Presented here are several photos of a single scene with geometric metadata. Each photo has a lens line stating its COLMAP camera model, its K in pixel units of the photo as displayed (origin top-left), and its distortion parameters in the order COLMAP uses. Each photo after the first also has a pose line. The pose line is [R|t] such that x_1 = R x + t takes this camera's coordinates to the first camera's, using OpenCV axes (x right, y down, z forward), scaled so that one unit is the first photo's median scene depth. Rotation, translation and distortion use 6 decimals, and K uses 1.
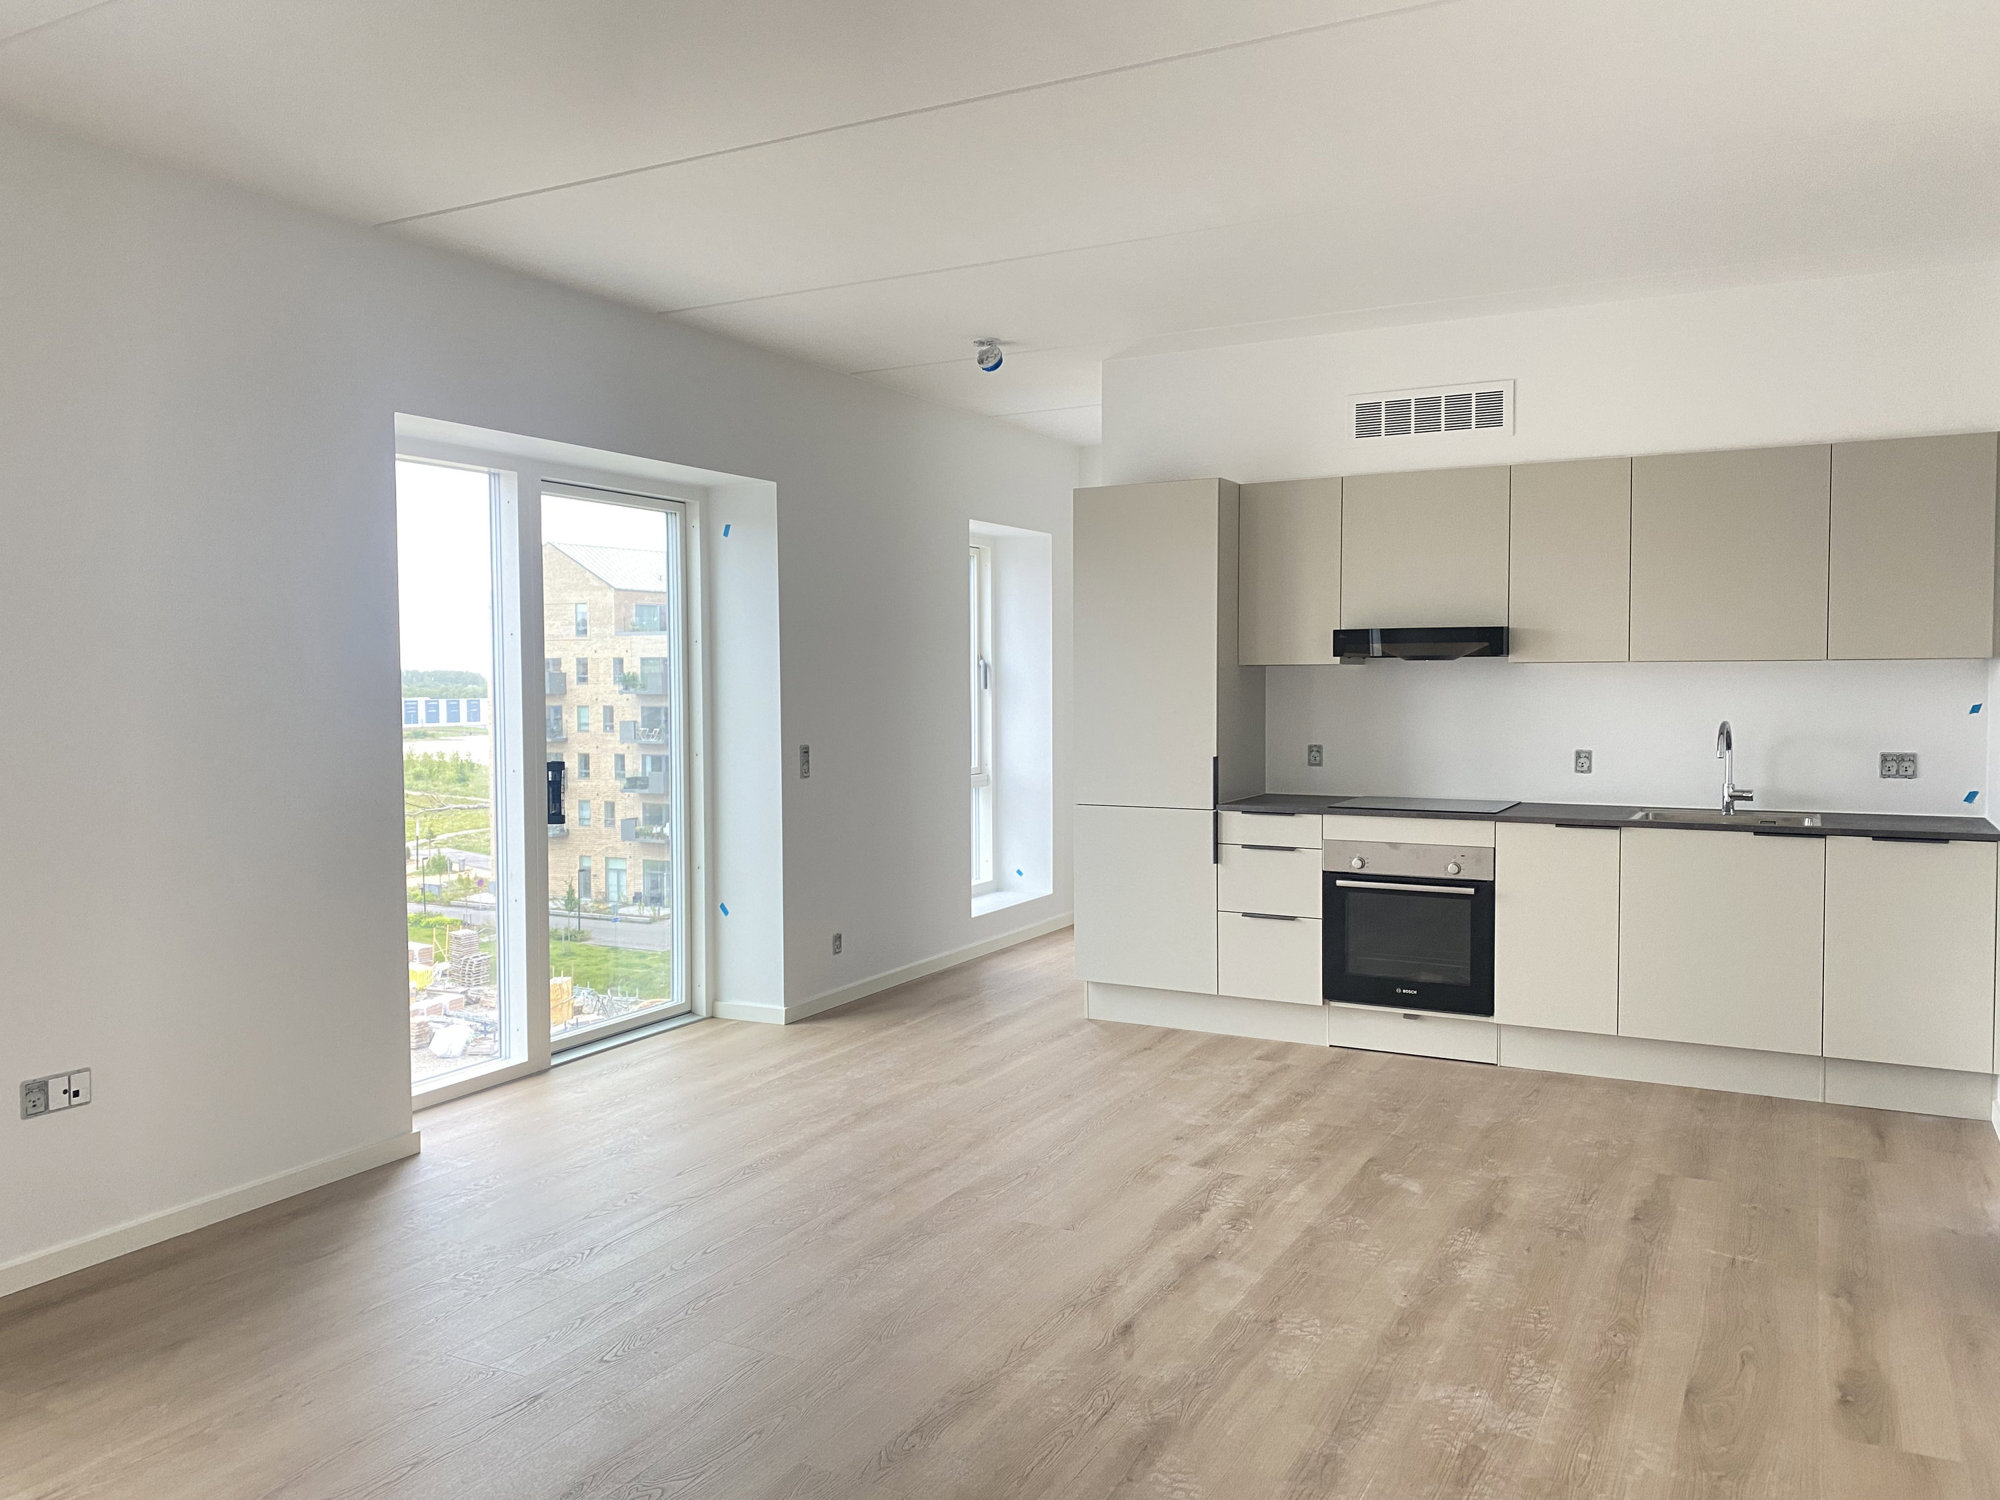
lens RADIAL K [[1528.8, 0, 1000.0], [0, 1528.8, 750.0], [0, 0, 1]] dist [0.071117, -0.077485]
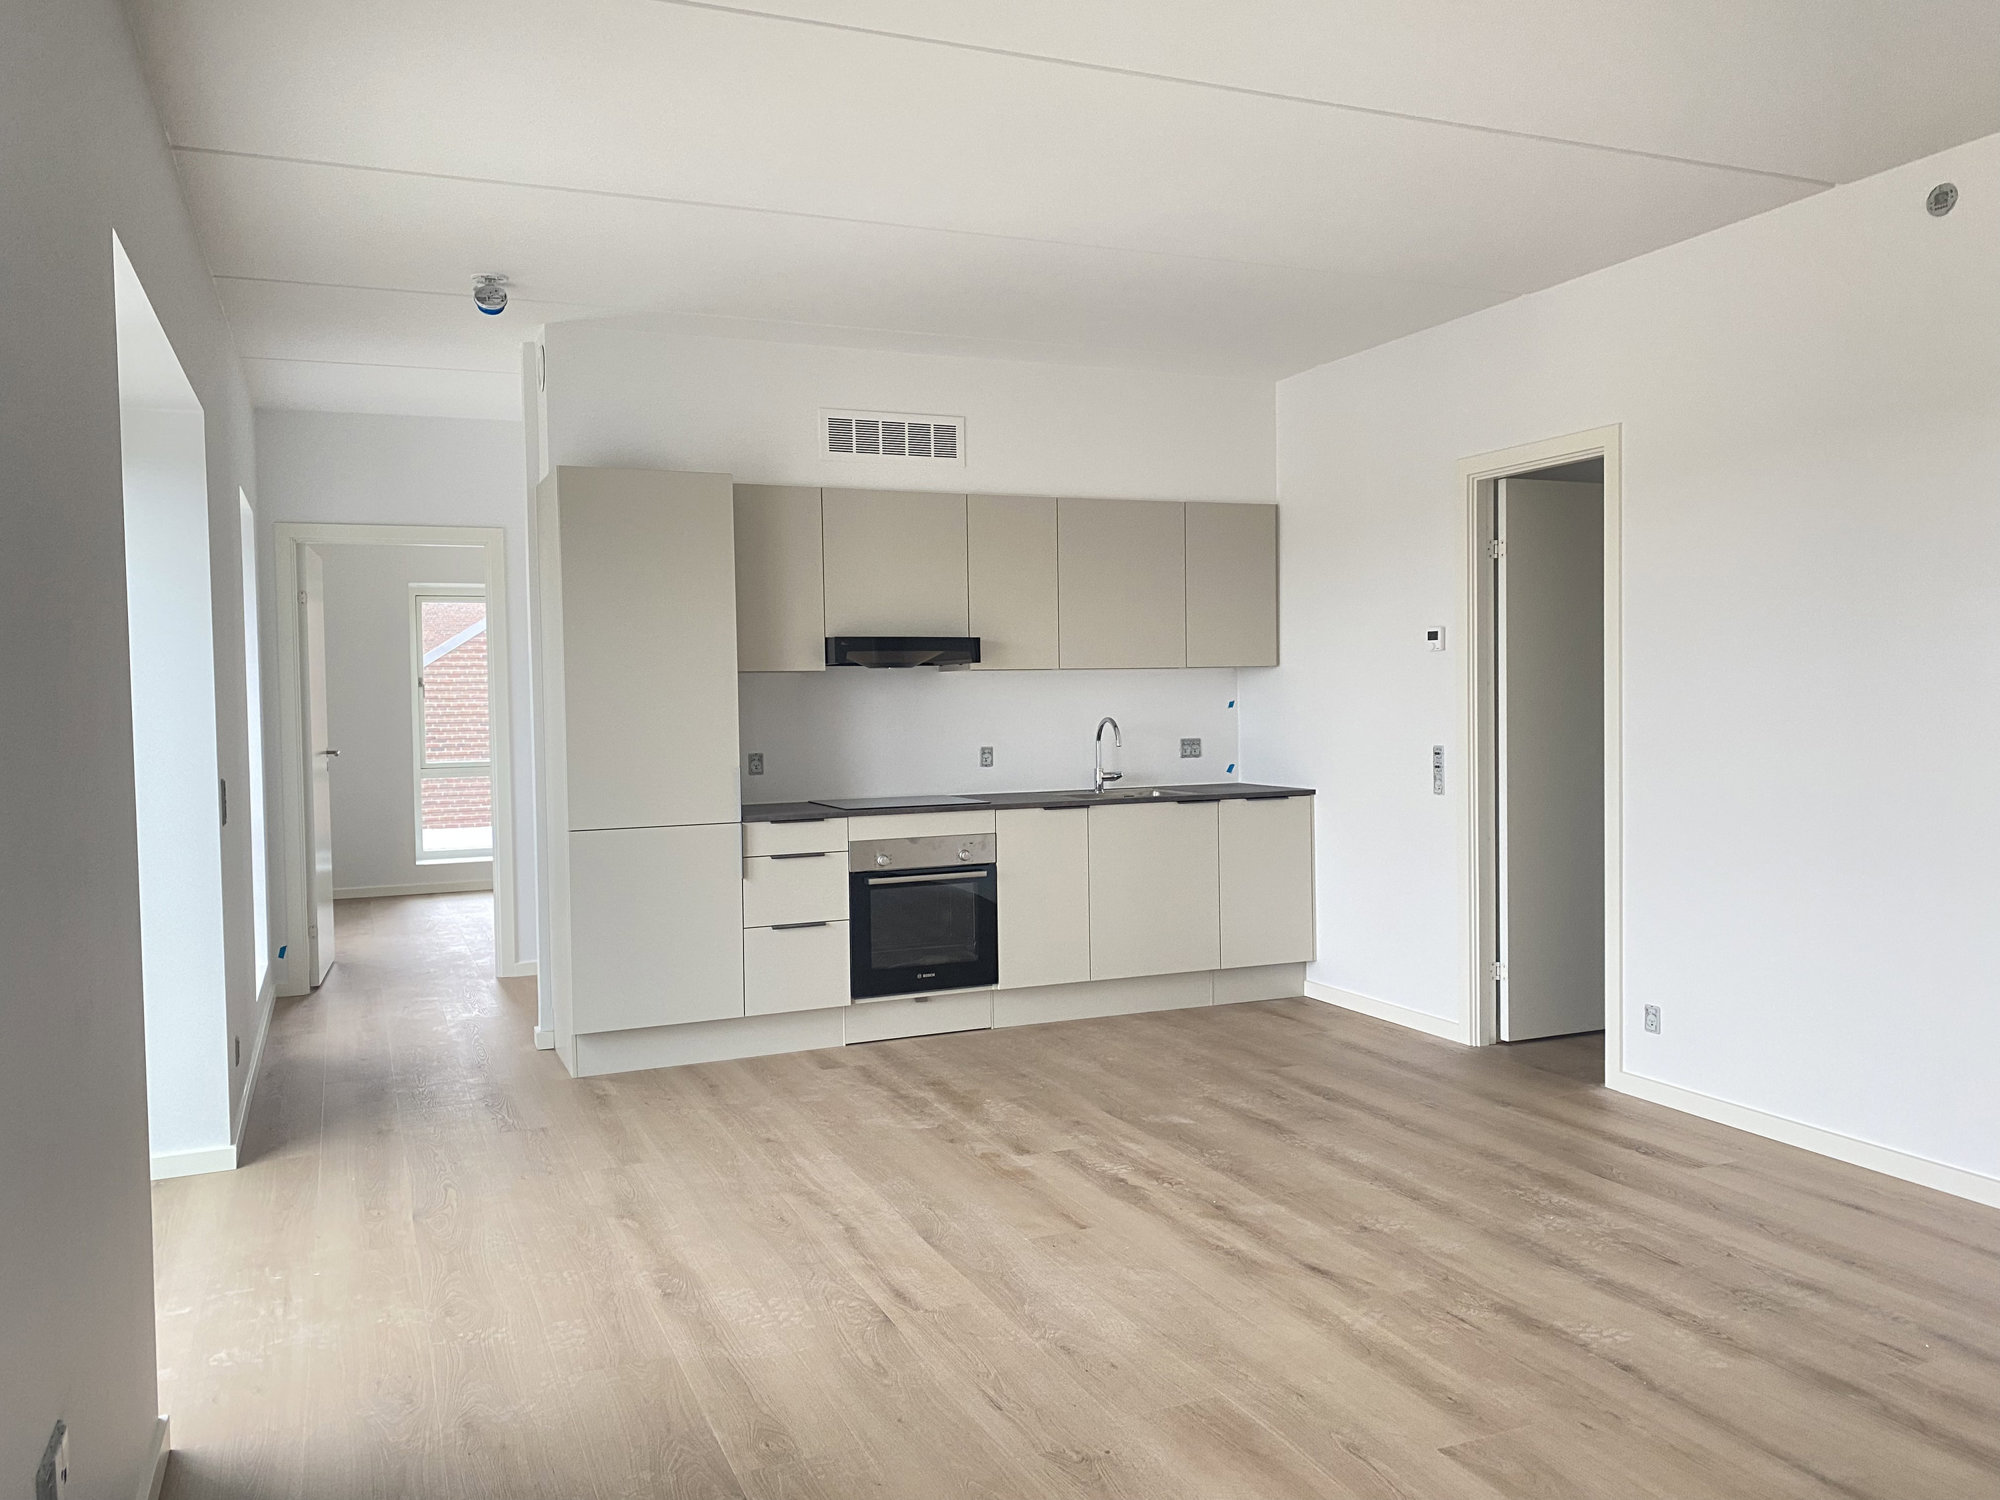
lens RADIAL K [[1528.8, 0, 1000.0], [0, 1528.8, 750.0], [0, 0, 1]] dist [0.071117, -0.077485]
pose [[0.625759, -0.034338, 0.779260, -0.539606], [0.050472, 0.998719, 0.003479, -0.001062], [-0.778382, 0.037153, 0.626691, 0.296141]]
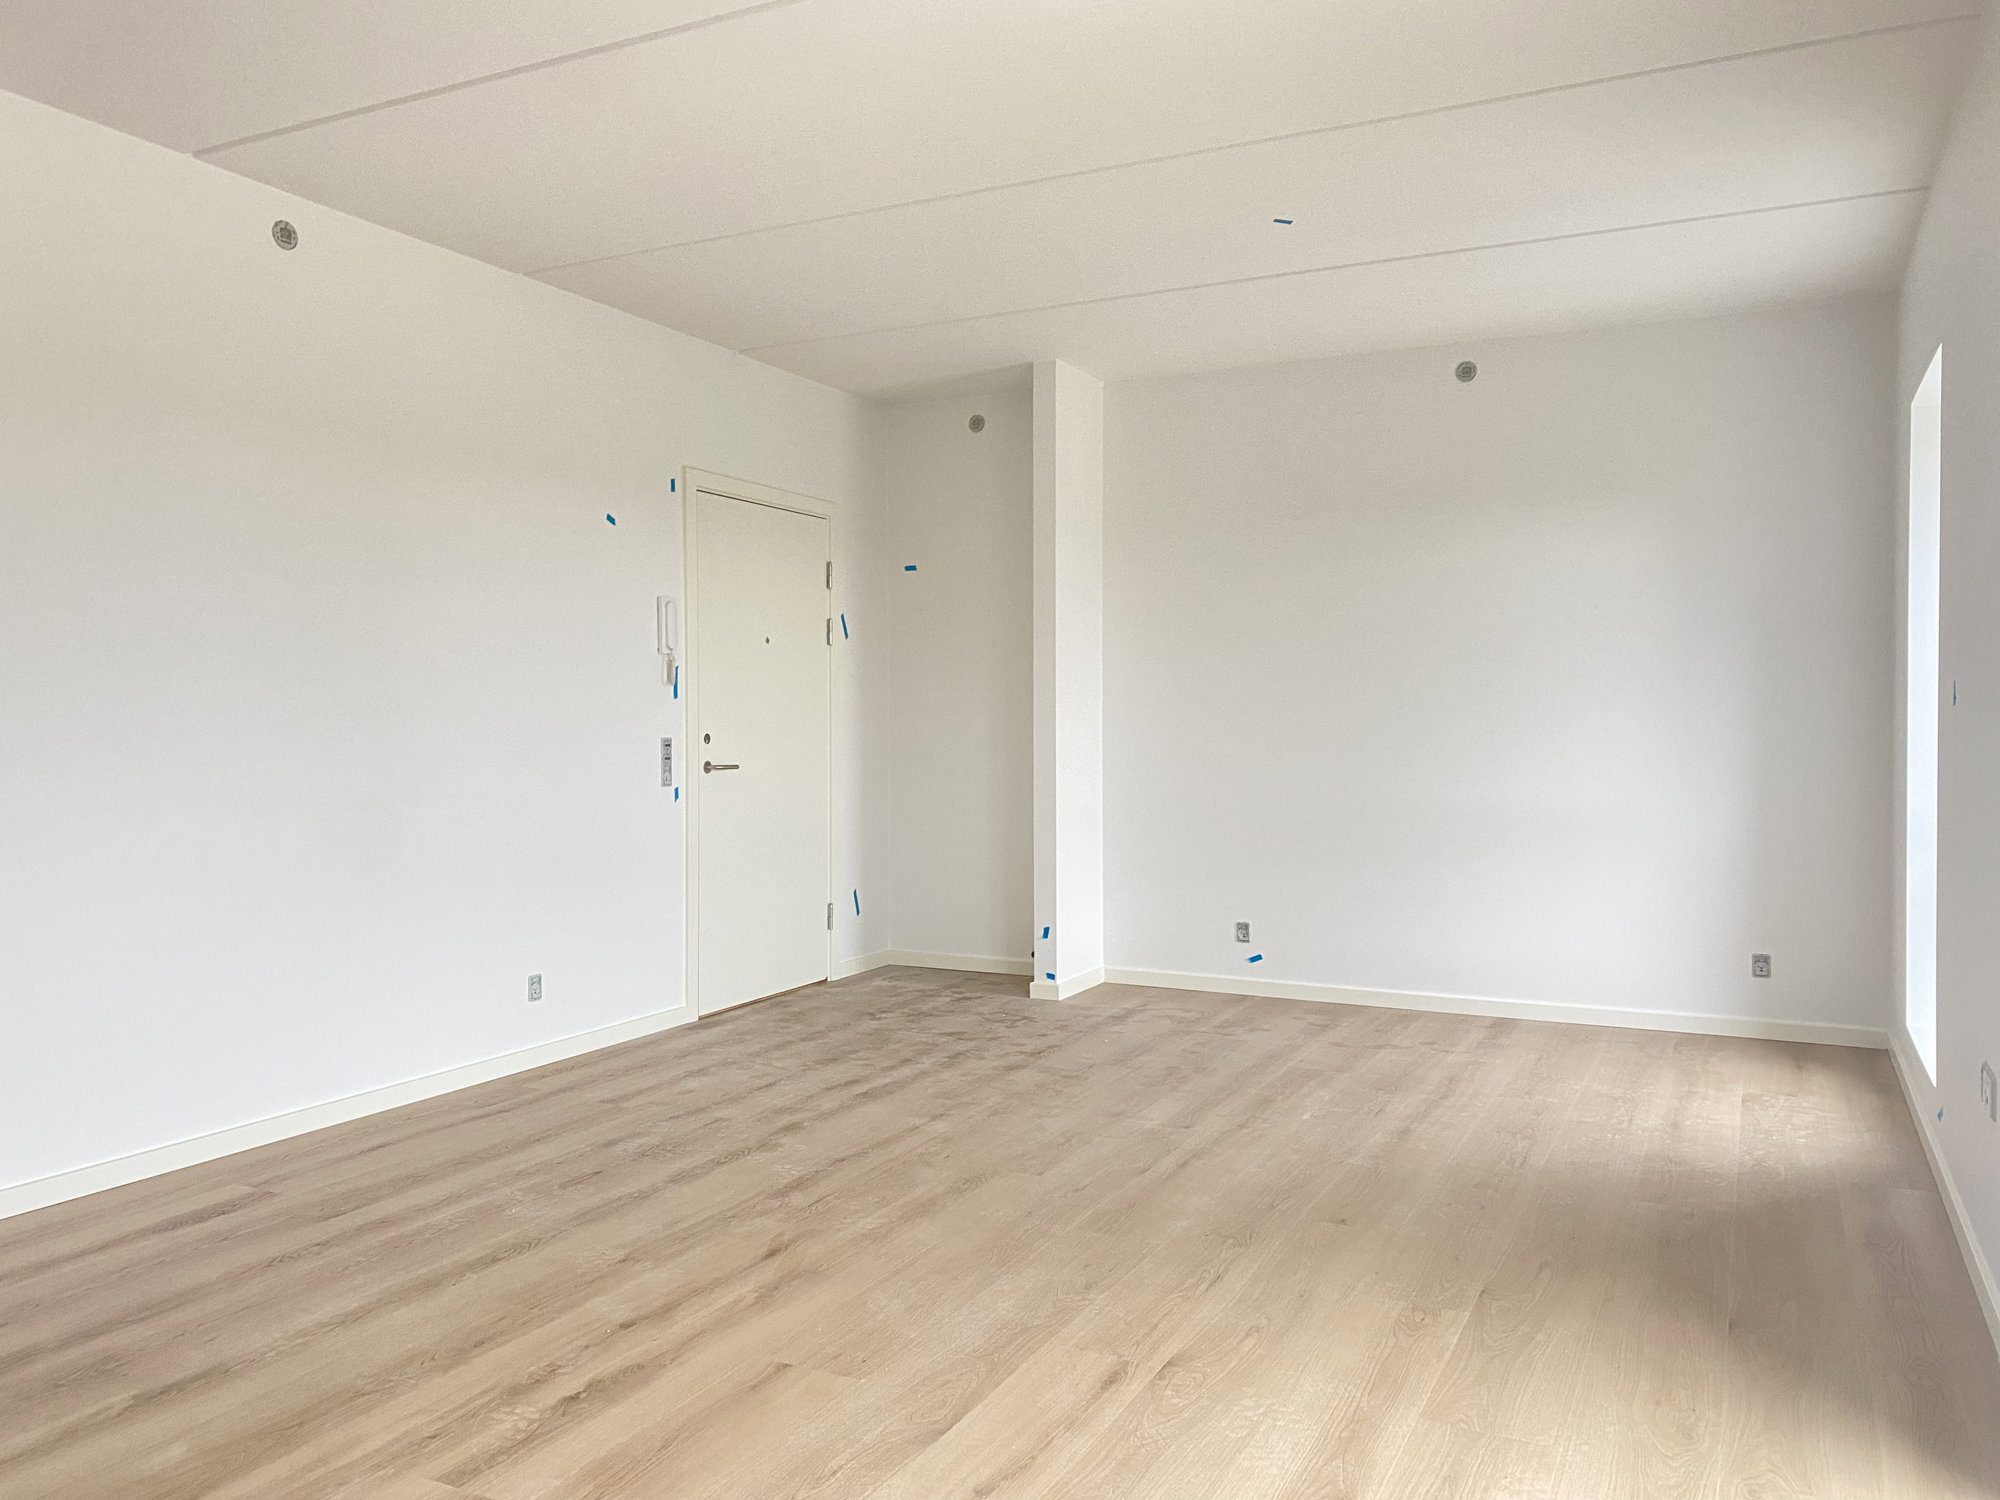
lens RADIAL K [[1528.8, 0, 1000.0], [0, 1528.8, 750.0], [0, 0, 1]] dist [0.071117, -0.077485]
pose [[-0.999485, 0.005998, -0.031537, -0.024674], [0.004006, 0.998015, 0.062844, -0.015586], [0.031851, 0.062685, -0.997525, 1.231148]]
